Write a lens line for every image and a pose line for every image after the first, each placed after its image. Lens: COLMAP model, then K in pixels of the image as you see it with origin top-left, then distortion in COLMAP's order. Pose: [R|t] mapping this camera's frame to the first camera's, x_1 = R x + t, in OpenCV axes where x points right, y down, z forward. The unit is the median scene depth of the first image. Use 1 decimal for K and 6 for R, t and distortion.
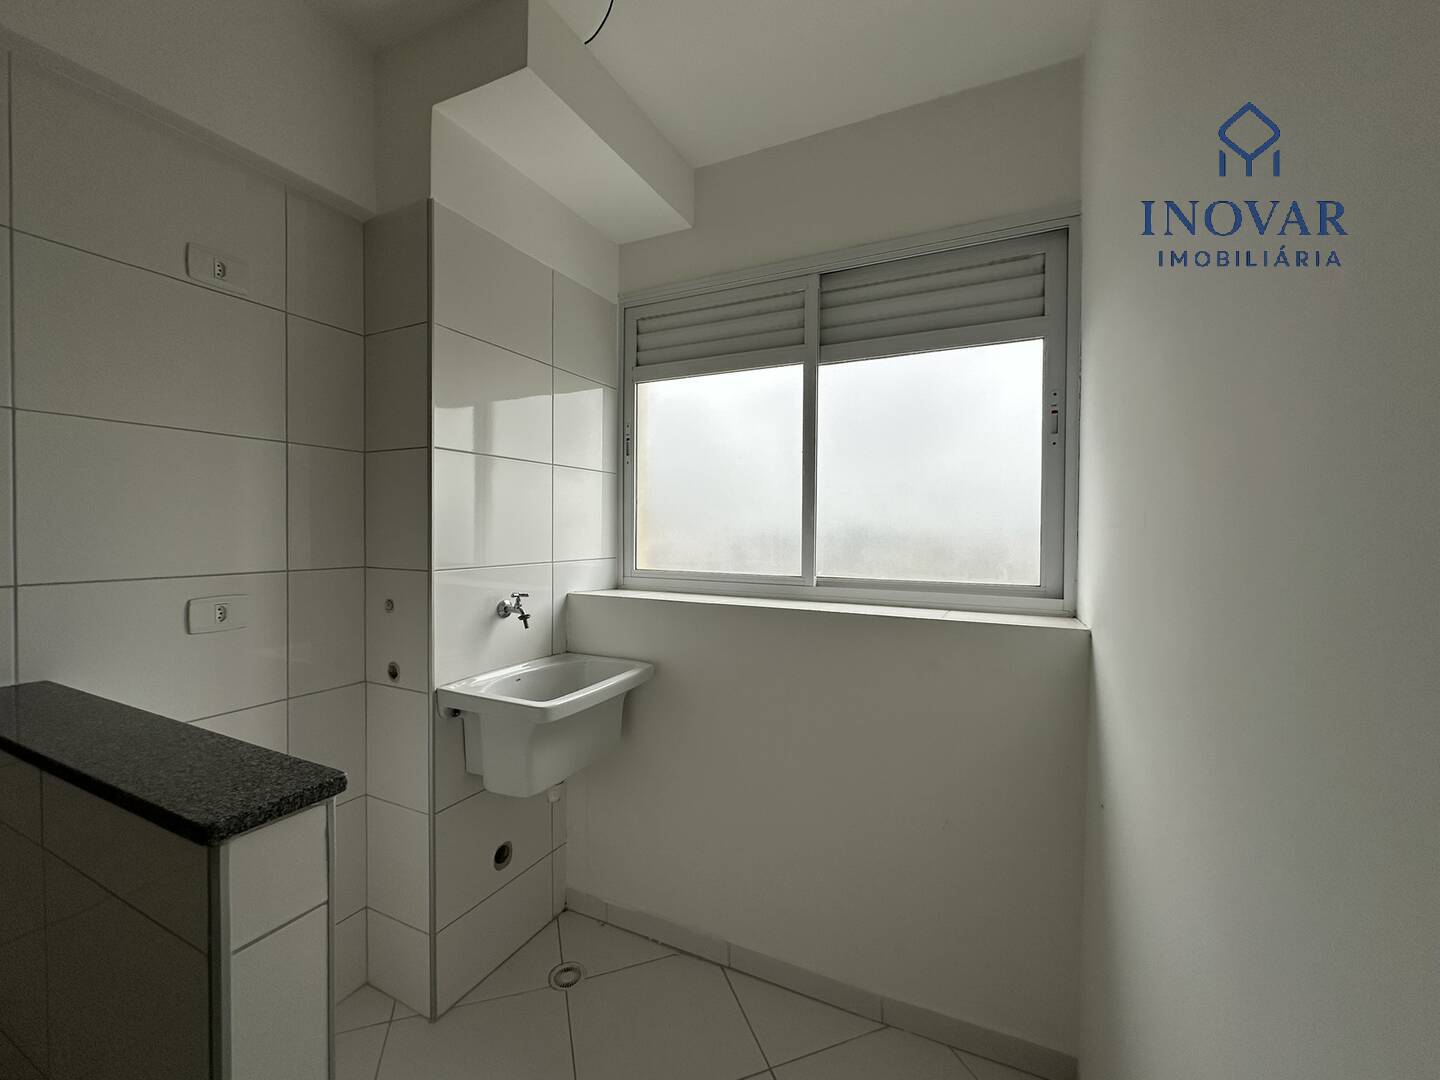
lens RADIAL K [[581.1, 0, 716.9], [0, 581.1, 538.8], [0, 0, 1]] dist [-0.005022, 0.001092]
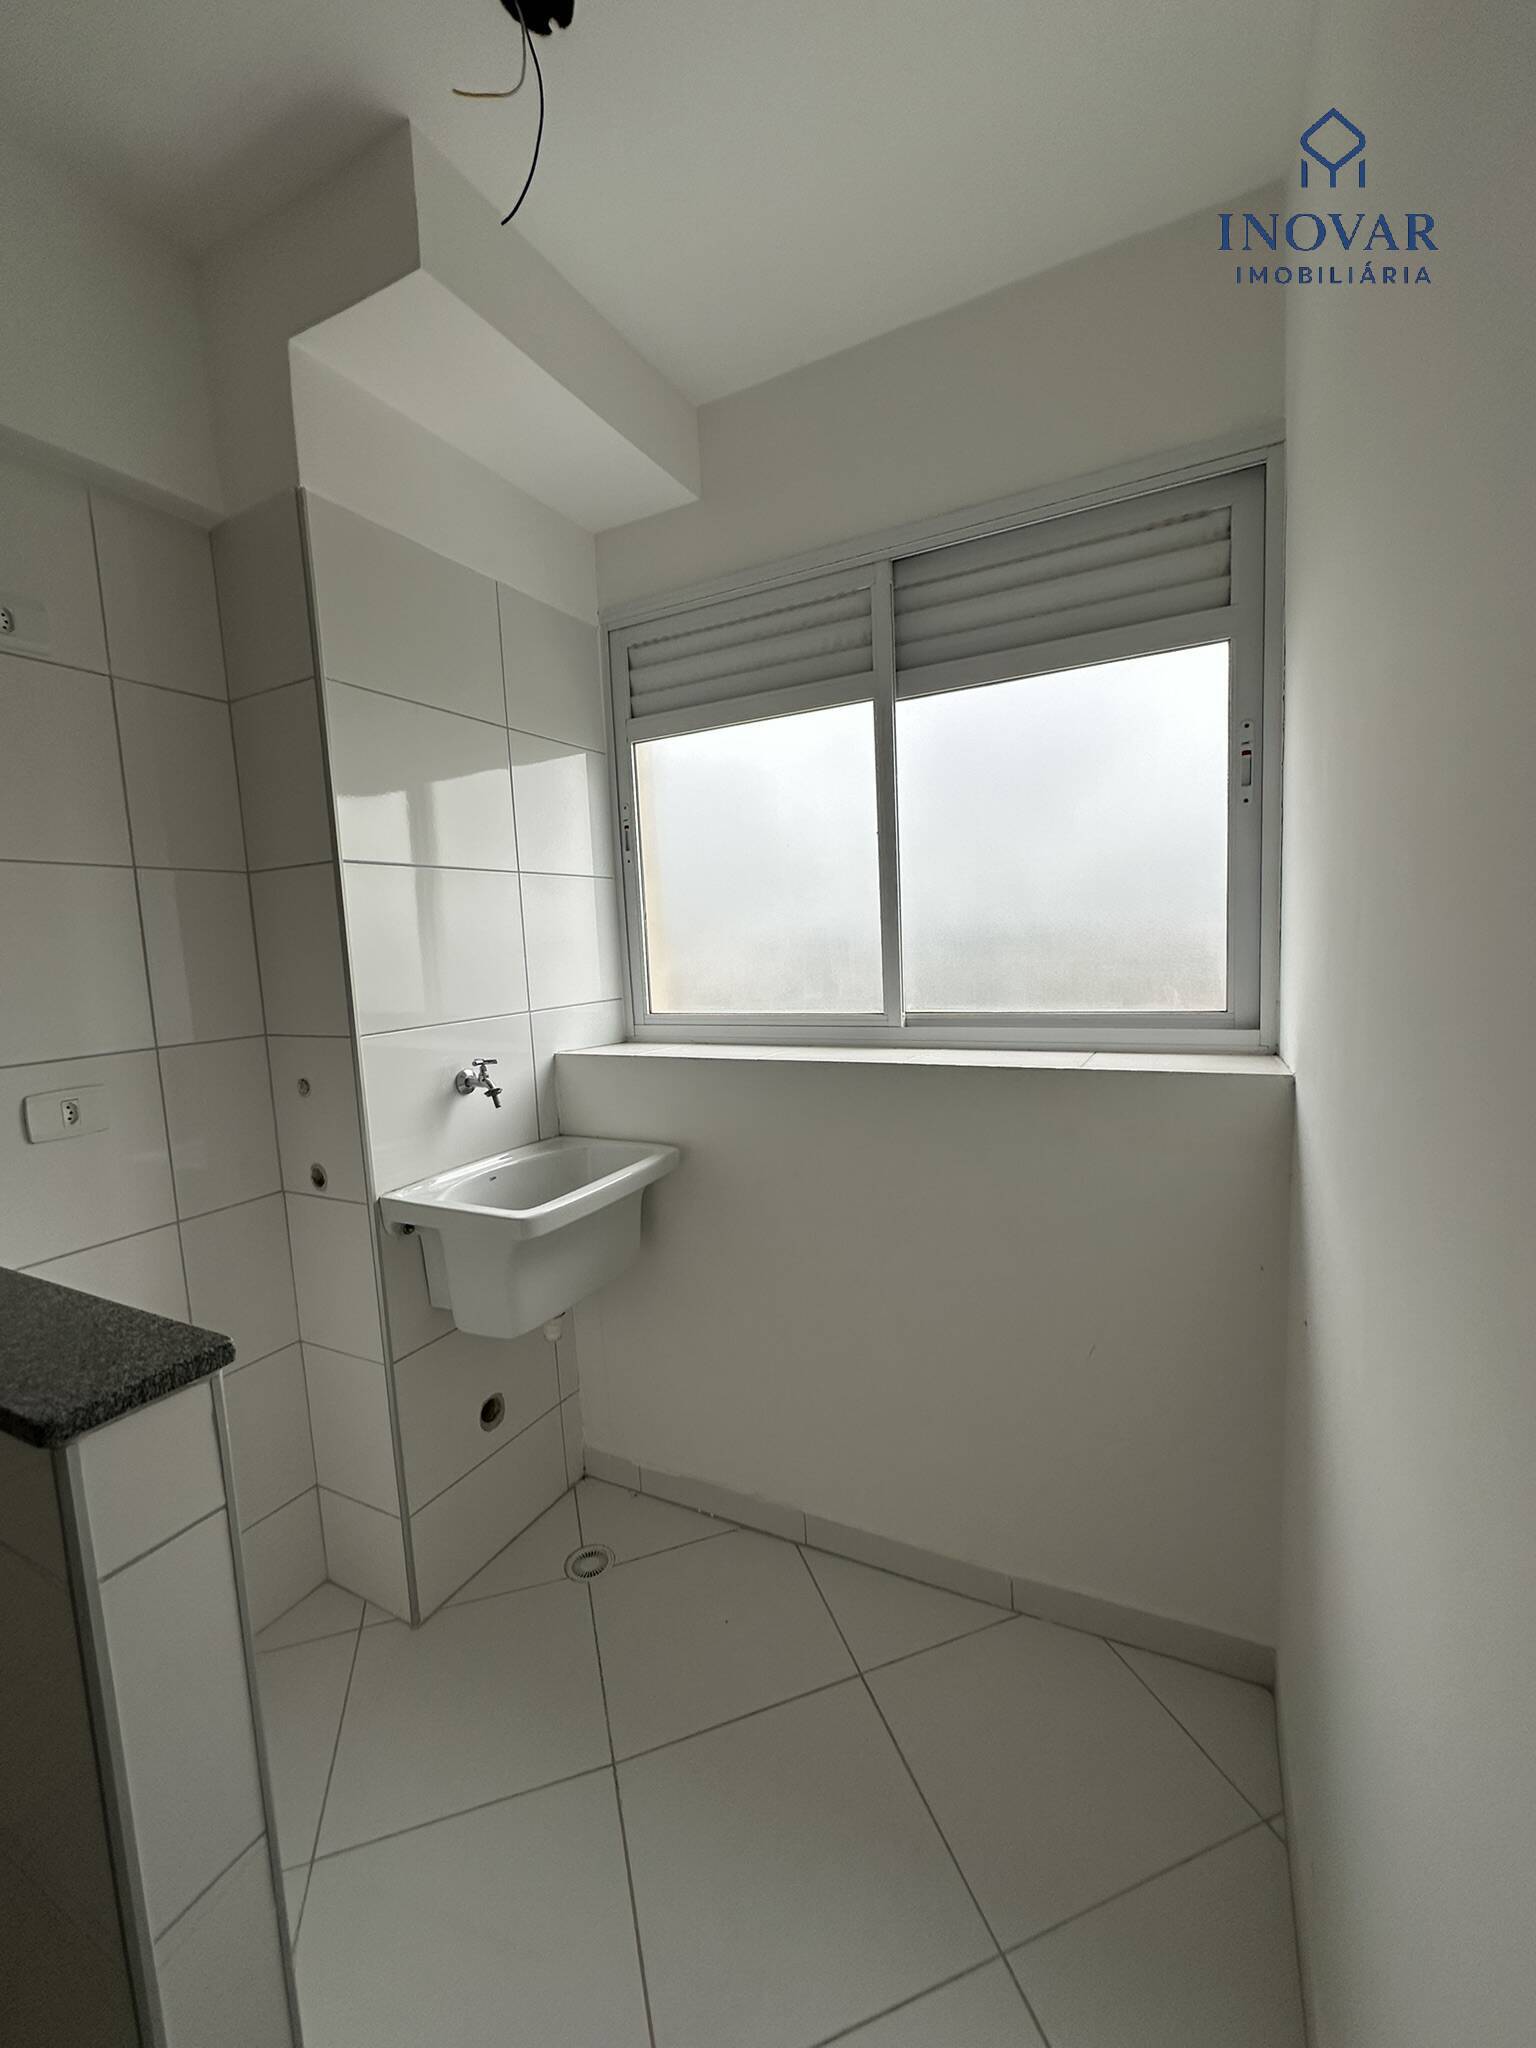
lens RADIAL K [[826.5, 0, 763.0], [0, 826.5, 1024.3], [0, 0, 1]] dist [-0.005022, 0.001092]
pose [[0.998201, -0.052019, -0.029797, 0.034546], [0.054428, 0.994743, 0.086738, -0.018946], [0.025128, -0.088204, 0.995785, 0.005448]]
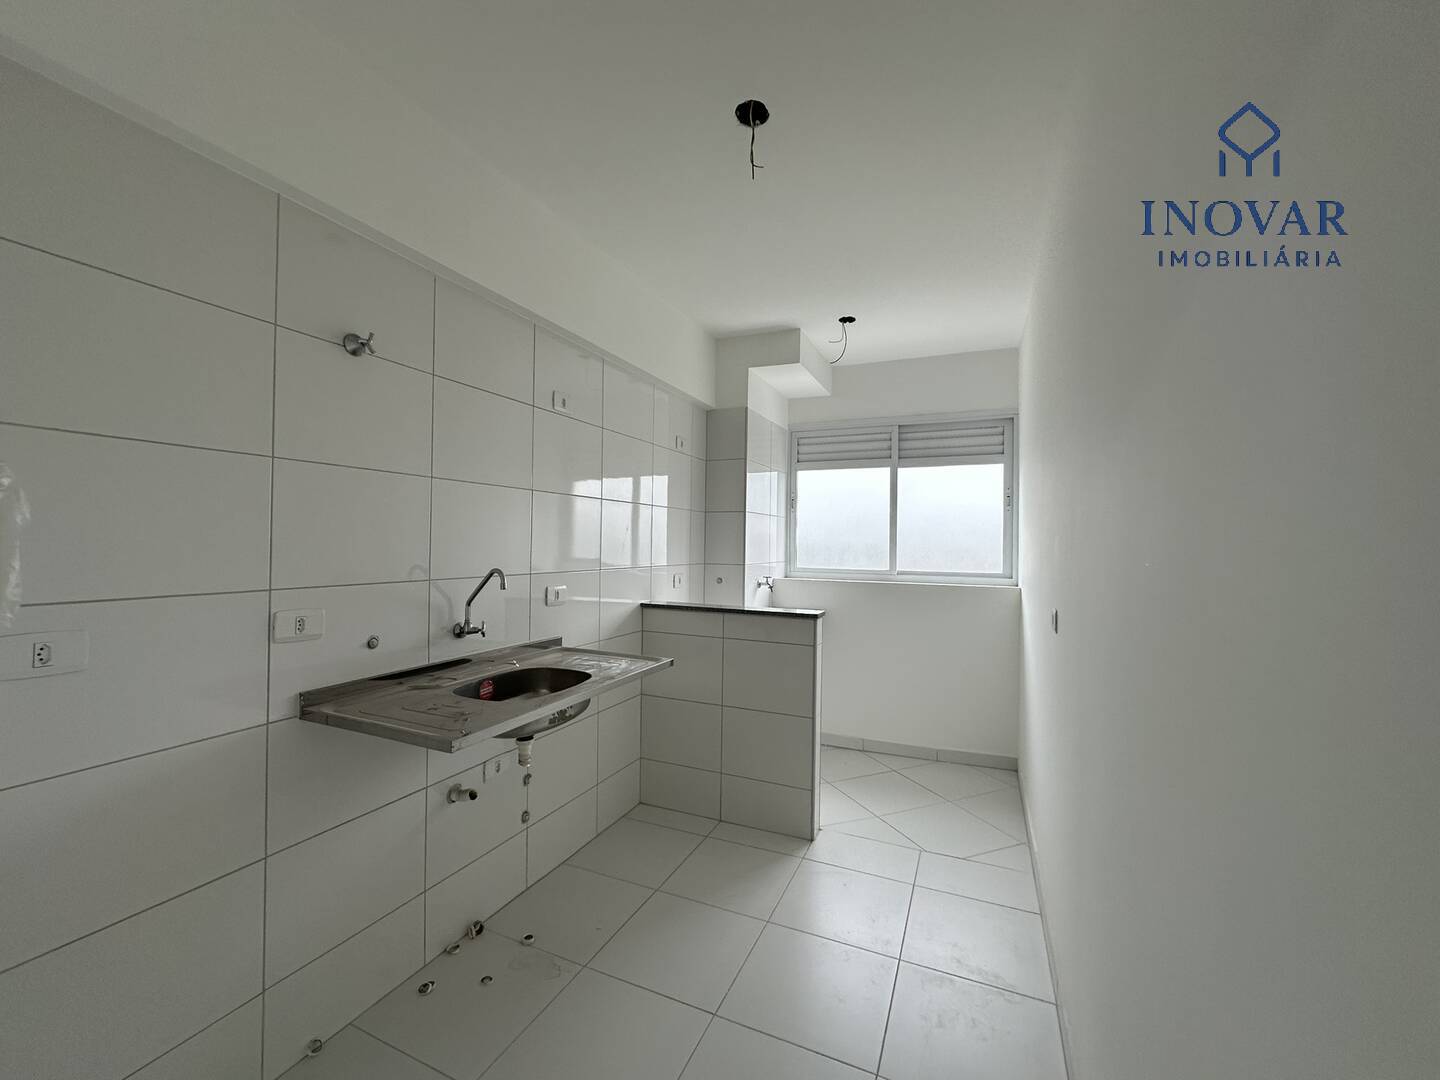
lens RADIAL K [[581.1, 0, 721.4], [0, 581.1, 538.6], [0, 0, 1]] dist [-0.005022, 0.001092]
pose [[0.999303, 0.005862, 0.036877, -0.607520], [-0.004940, 0.999674, -0.025062, 0.007550], [-0.037012, 0.024863, 0.999005, -1.192264]]
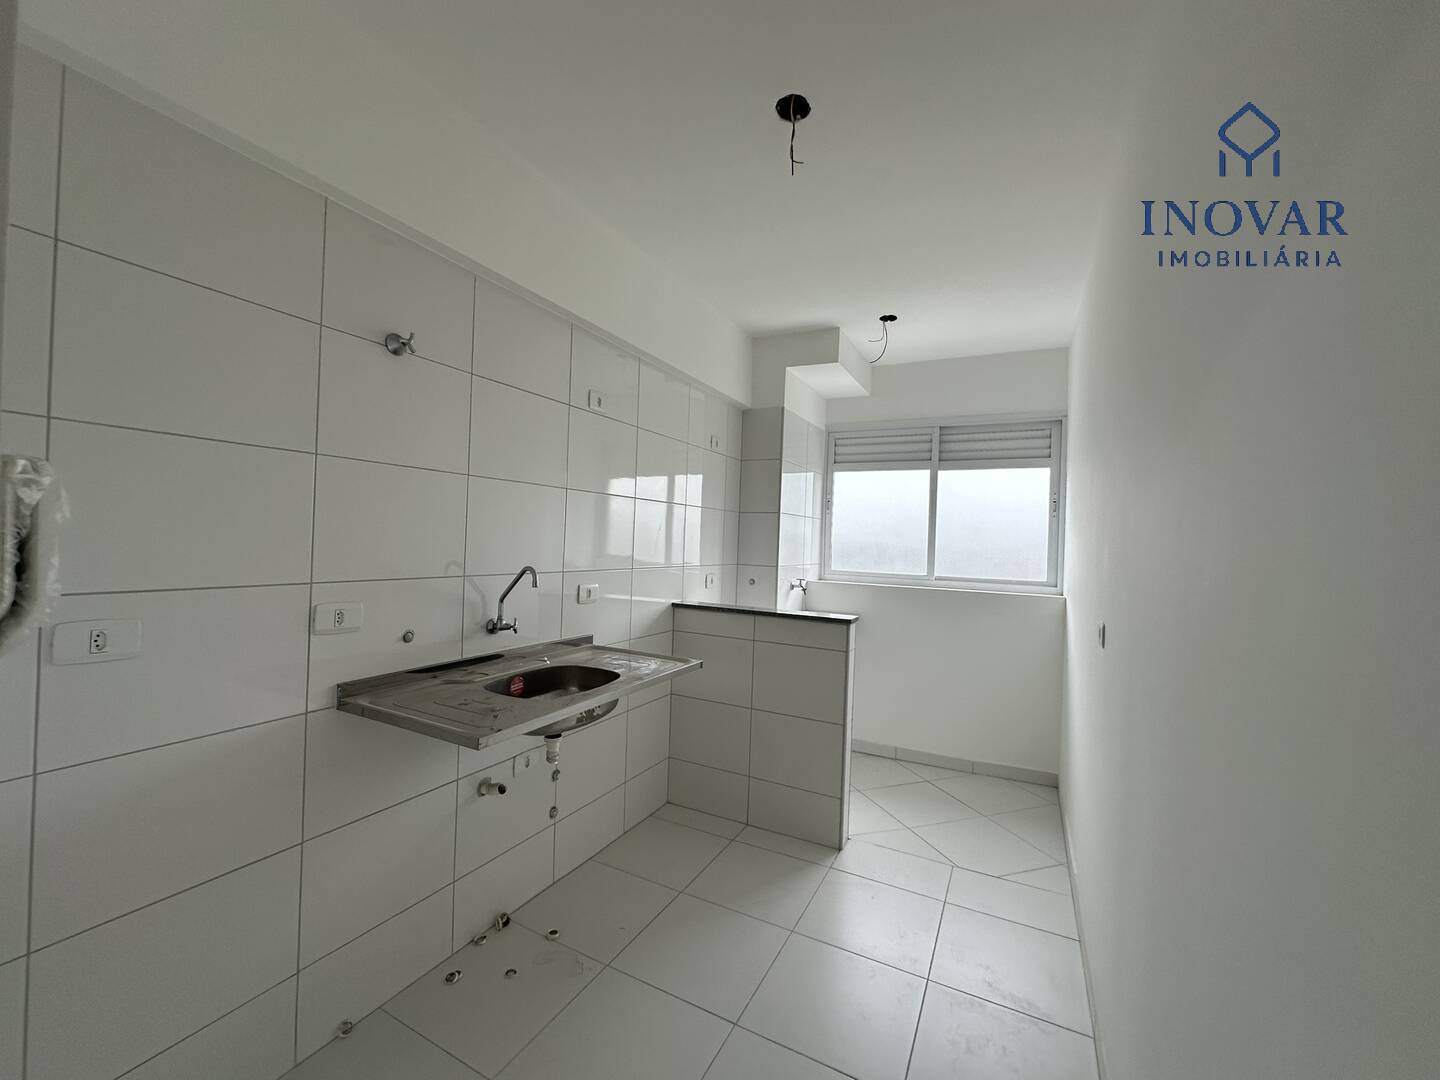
lens RADIAL K [[581.1, 0, 721.4], [0, 581.1, 538.9], [0, 0, 1]] dist [-0.005022, 0.001092]
pose [[0.999360, 0.026810, -0.023666, -0.600327], [-0.027306, 0.999409, -0.020875, -0.000334], [0.023092, 0.021507, 0.999502, -1.178294]]
